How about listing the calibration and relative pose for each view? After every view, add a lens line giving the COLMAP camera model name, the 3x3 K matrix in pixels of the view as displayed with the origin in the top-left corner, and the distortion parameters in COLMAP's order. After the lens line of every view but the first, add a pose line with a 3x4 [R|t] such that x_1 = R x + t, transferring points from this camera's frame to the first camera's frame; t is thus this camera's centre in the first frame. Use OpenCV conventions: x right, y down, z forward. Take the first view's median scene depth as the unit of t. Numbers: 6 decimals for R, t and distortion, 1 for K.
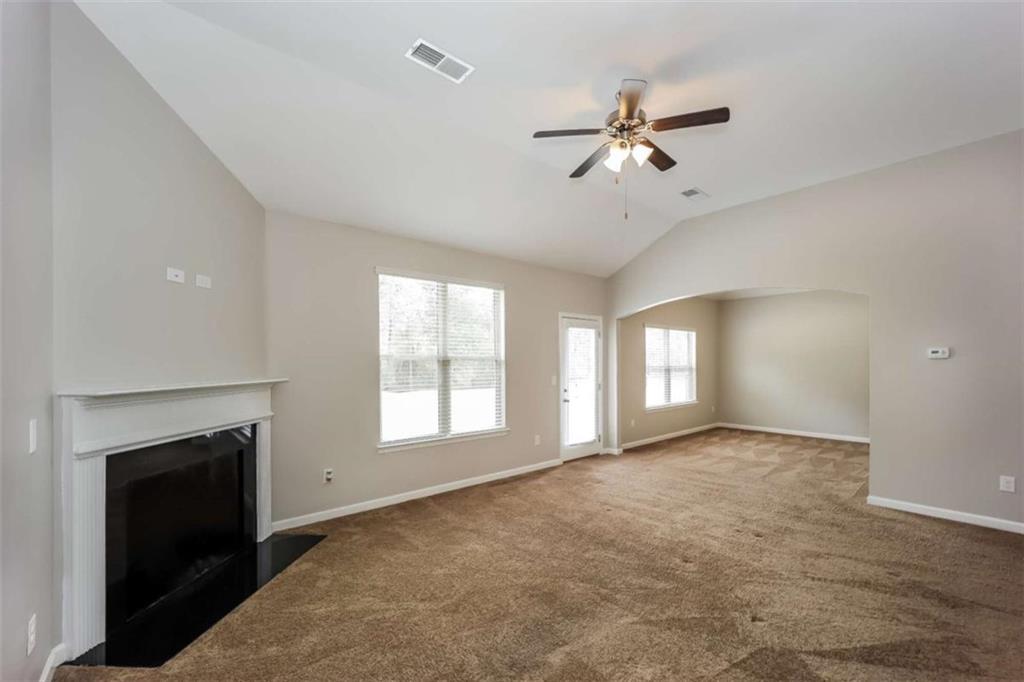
lens RADIAL K [[421.3, 0, 509.1], [0, 421.3, 354.5], [0, 0, 1]] dist [0.000000, 0.000009]
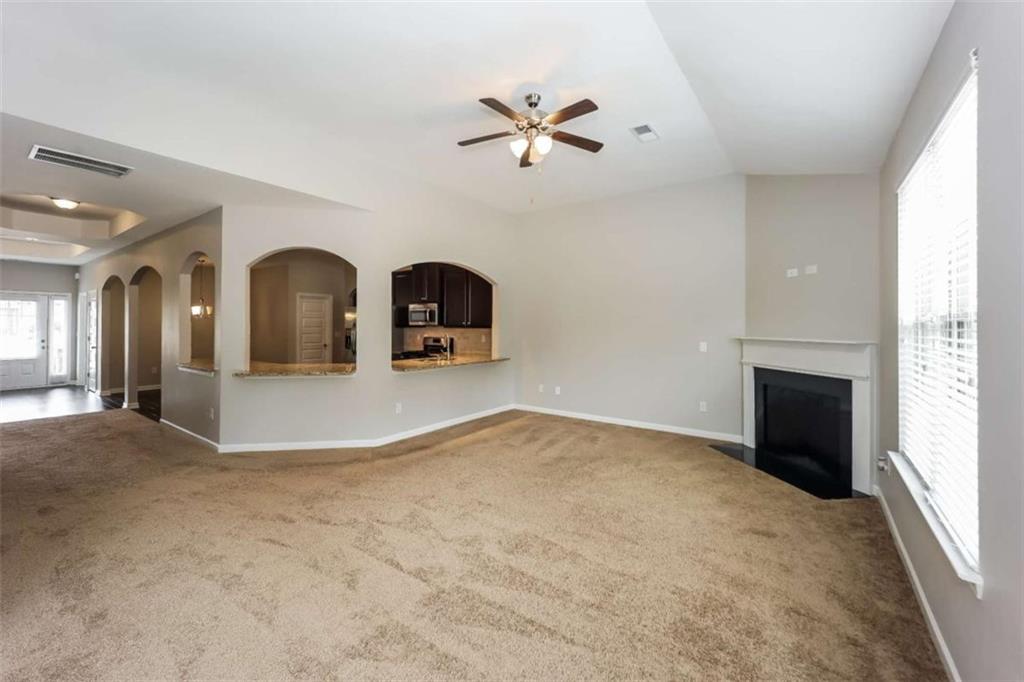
lens RADIAL K [[411.5, 0, 509.0], [0, 411.5, 327.1], [0, 0, 1]] dist [-0.001338, -0.000068]
pose [[-0.972543, -0.025626, -0.231309, 0.310799], [-0.027362, 0.999616, 0.004298, 0.024548], [0.231110, 0.010509, -0.972871, 1.060016]]
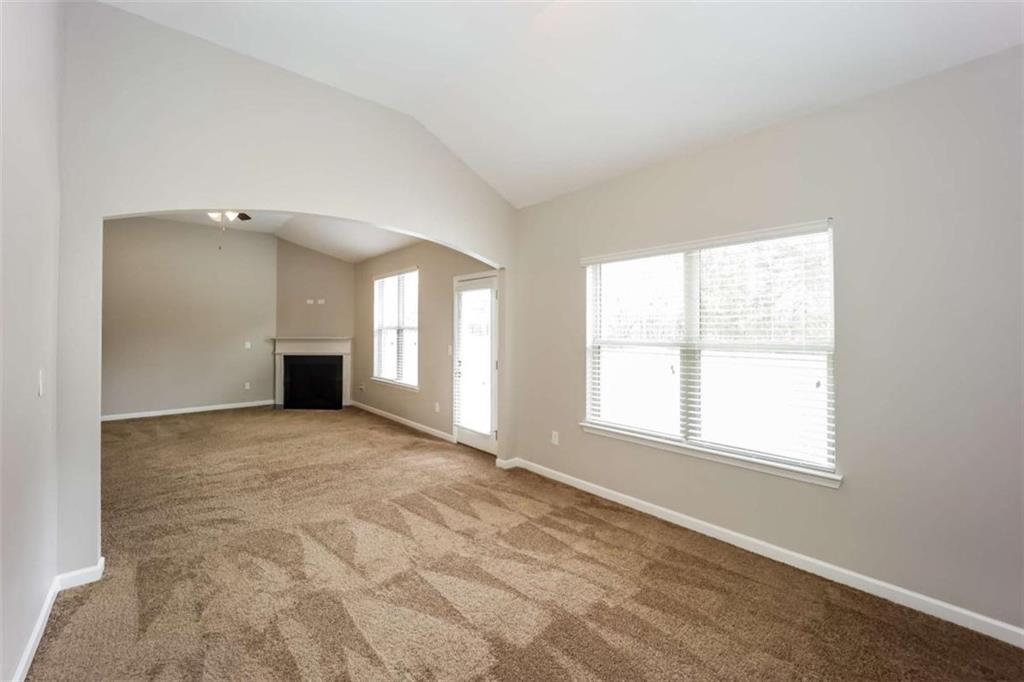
lens RADIAL K [[437.5, 0, 507.7], [0, 437.5, 325.8], [0, 0, 1]] dist [-0.010797, -0.000360]
pose [[-0.017848, -0.034411, -0.999248, 1.077895], [-0.009705, 0.999366, -0.034242, 0.039189], [0.999794, 0.009087, -0.018171, 1.137426]]
